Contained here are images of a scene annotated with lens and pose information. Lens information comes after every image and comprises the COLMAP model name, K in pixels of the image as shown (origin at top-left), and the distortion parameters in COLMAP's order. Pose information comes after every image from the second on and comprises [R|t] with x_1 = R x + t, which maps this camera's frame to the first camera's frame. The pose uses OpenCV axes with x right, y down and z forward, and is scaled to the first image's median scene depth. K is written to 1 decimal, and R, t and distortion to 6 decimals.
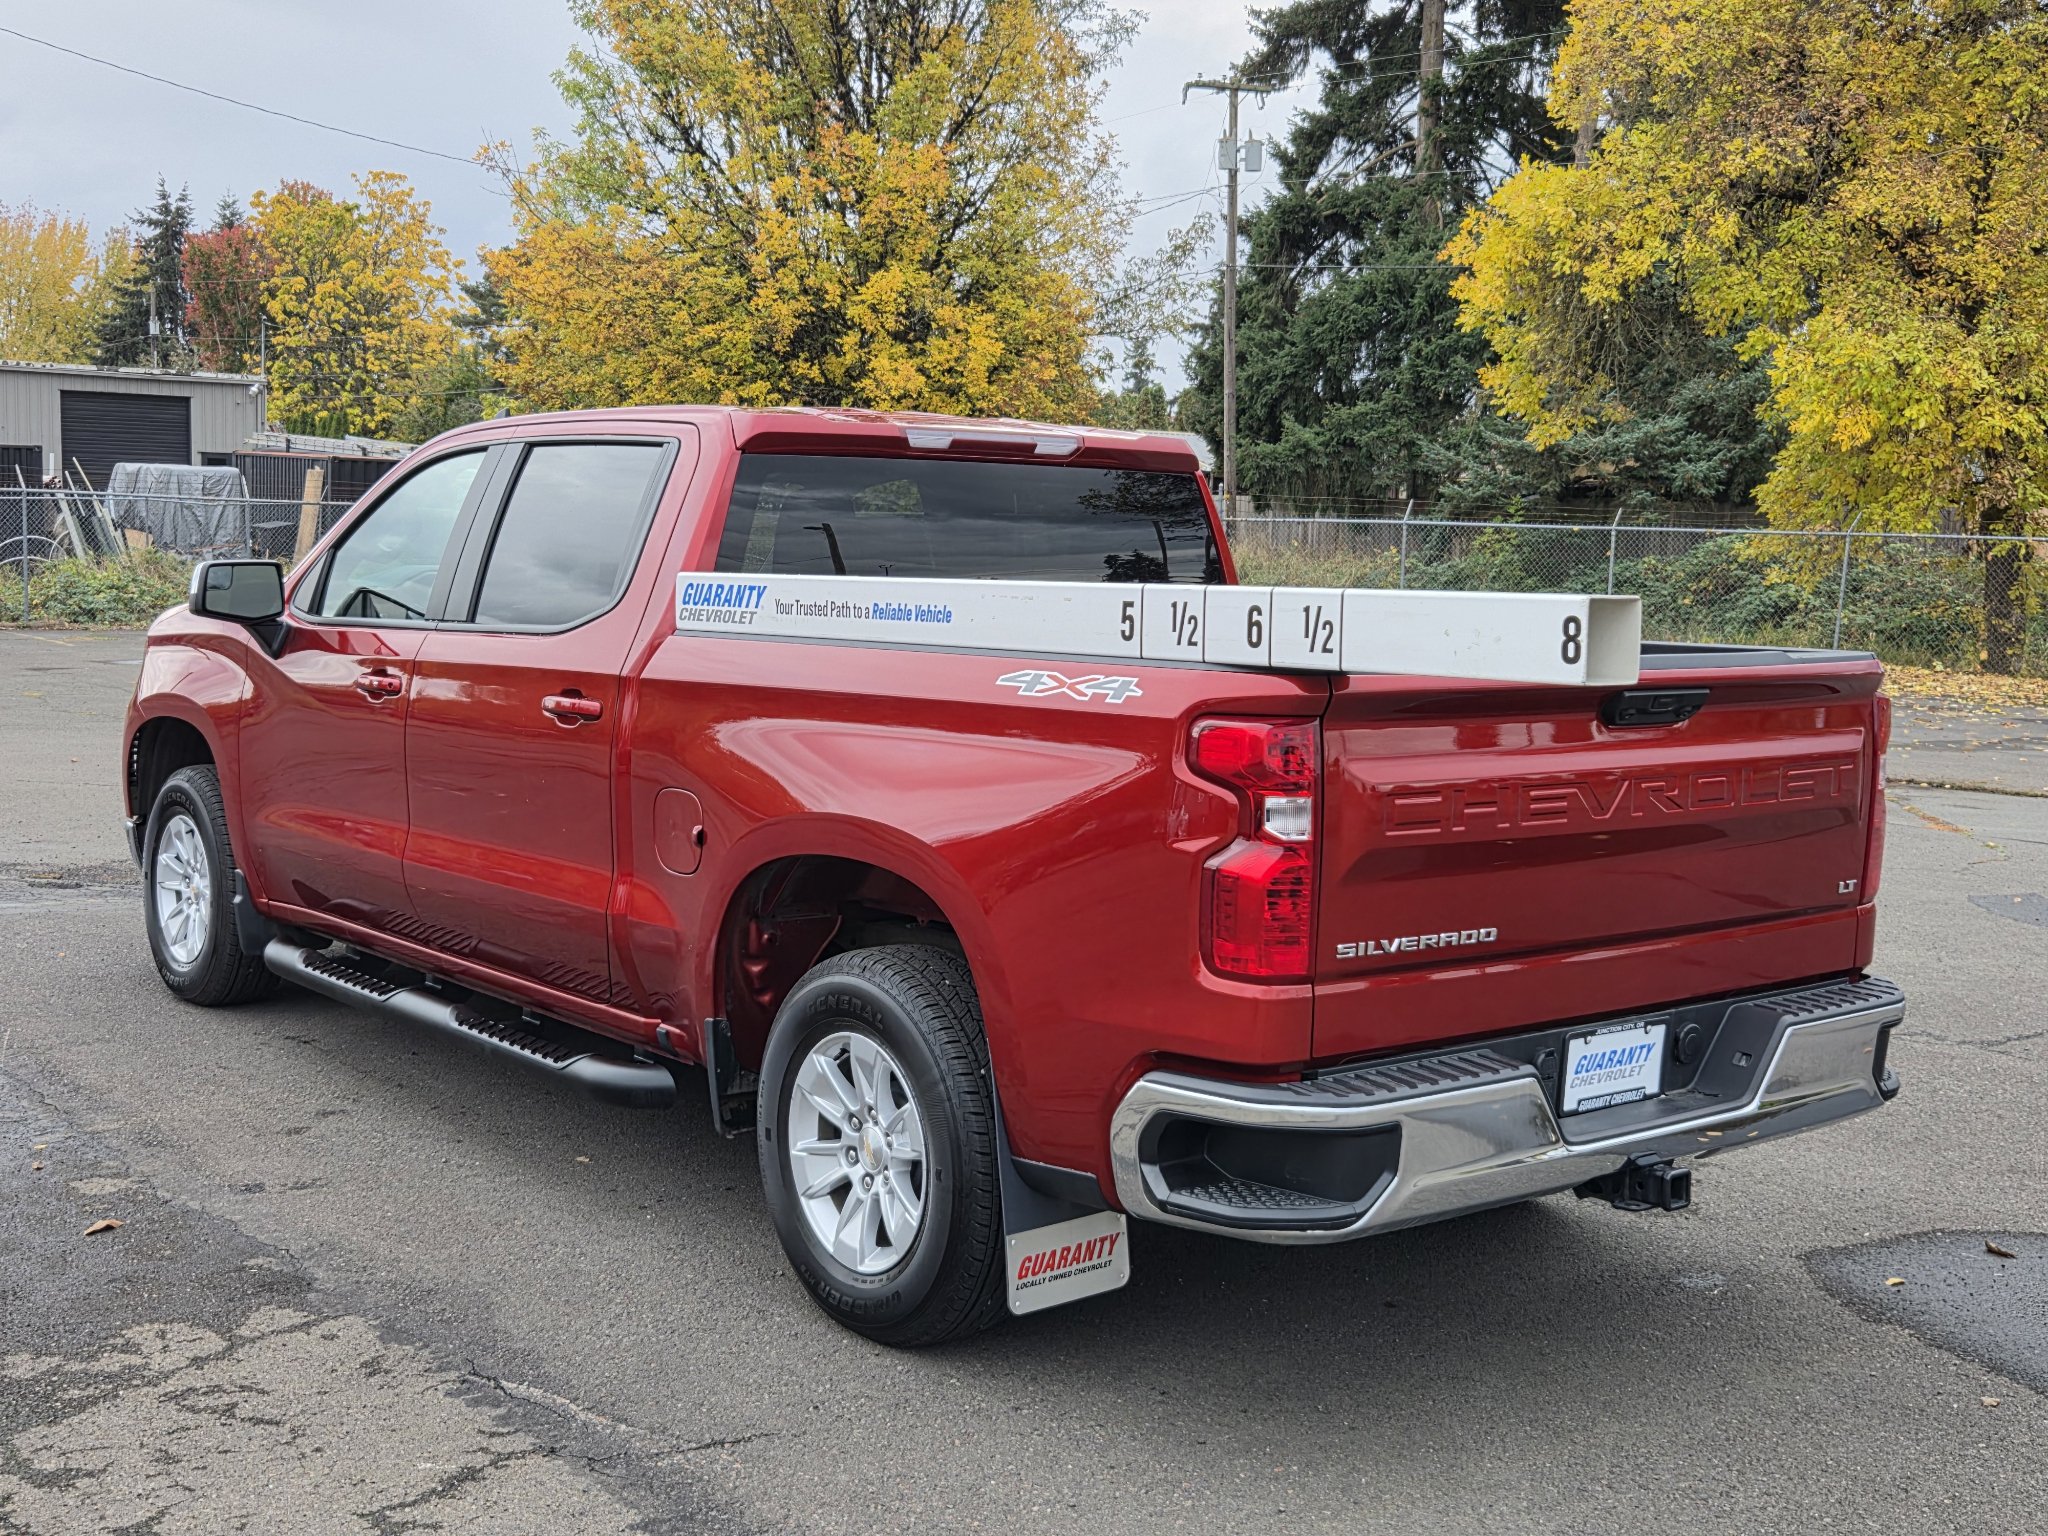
lens RADIAL K [[2349.6, 0, 1009.3], [0, 2349.6, 758.8], [0, 0, 1]] dist [0.056554, 0.000000]
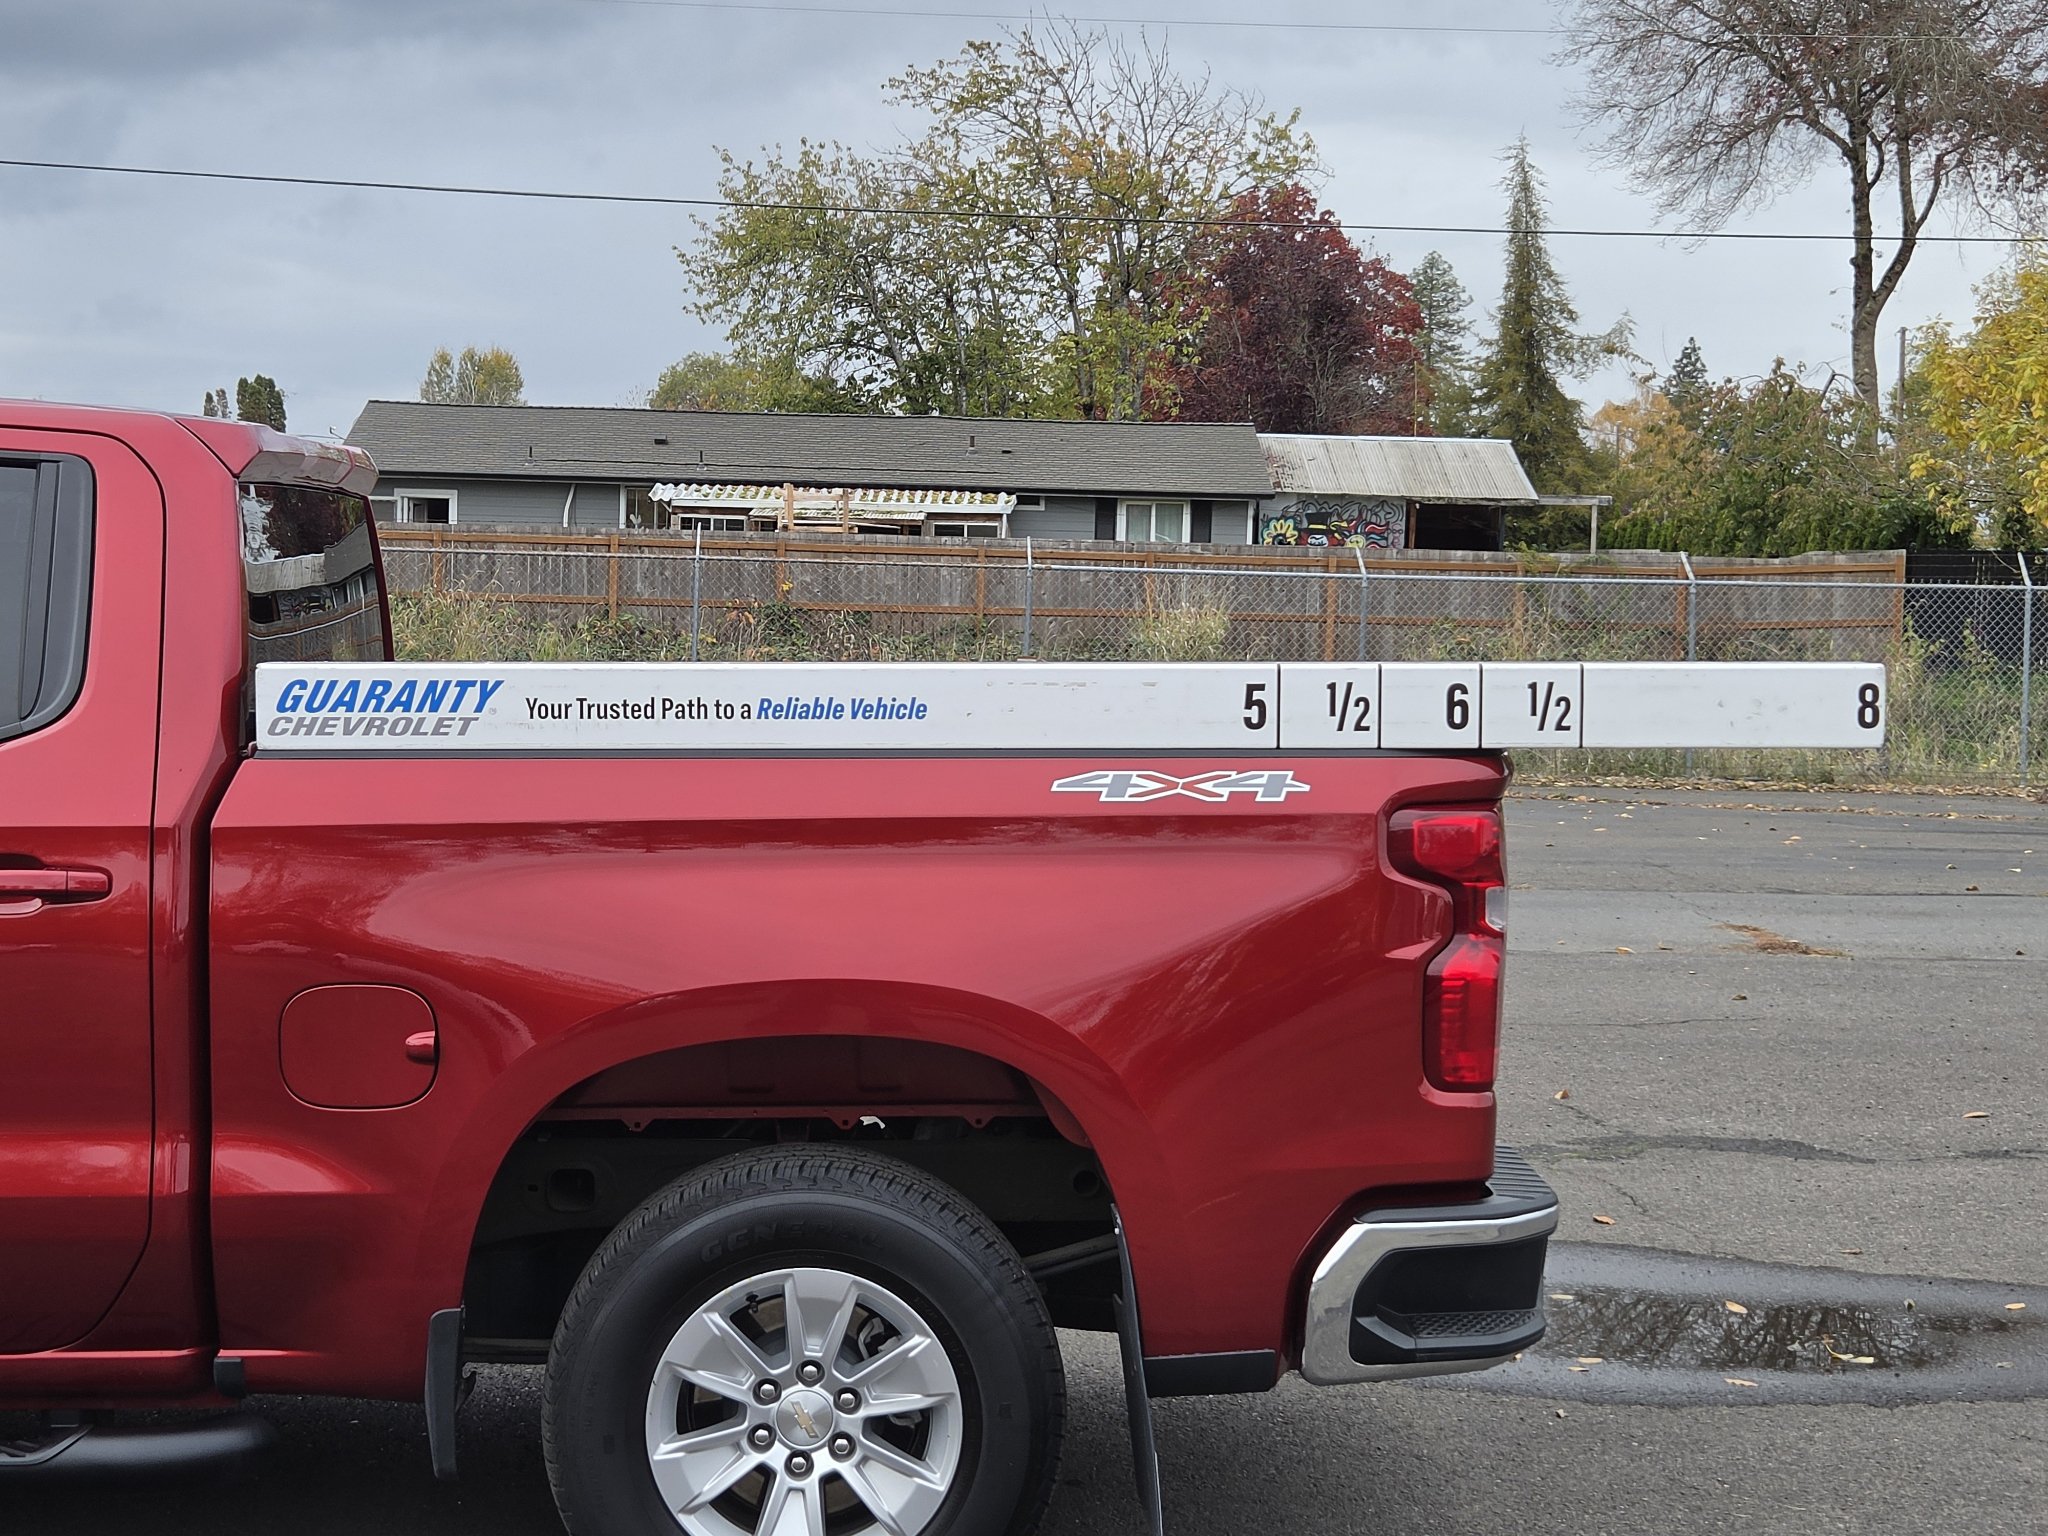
lens RADIAL K [[3357.8, 0, 1018.3], [0, 3357.8, 763.3], [0, 0, 1]] dist [0.066745, 0.000000]
pose [[0.591019, -0.061020, 0.804346, -0.847913], [0.075598, 0.996936, 0.020082, -0.058699], [-0.803107, 0.048937, 0.593821, 0.283269]]
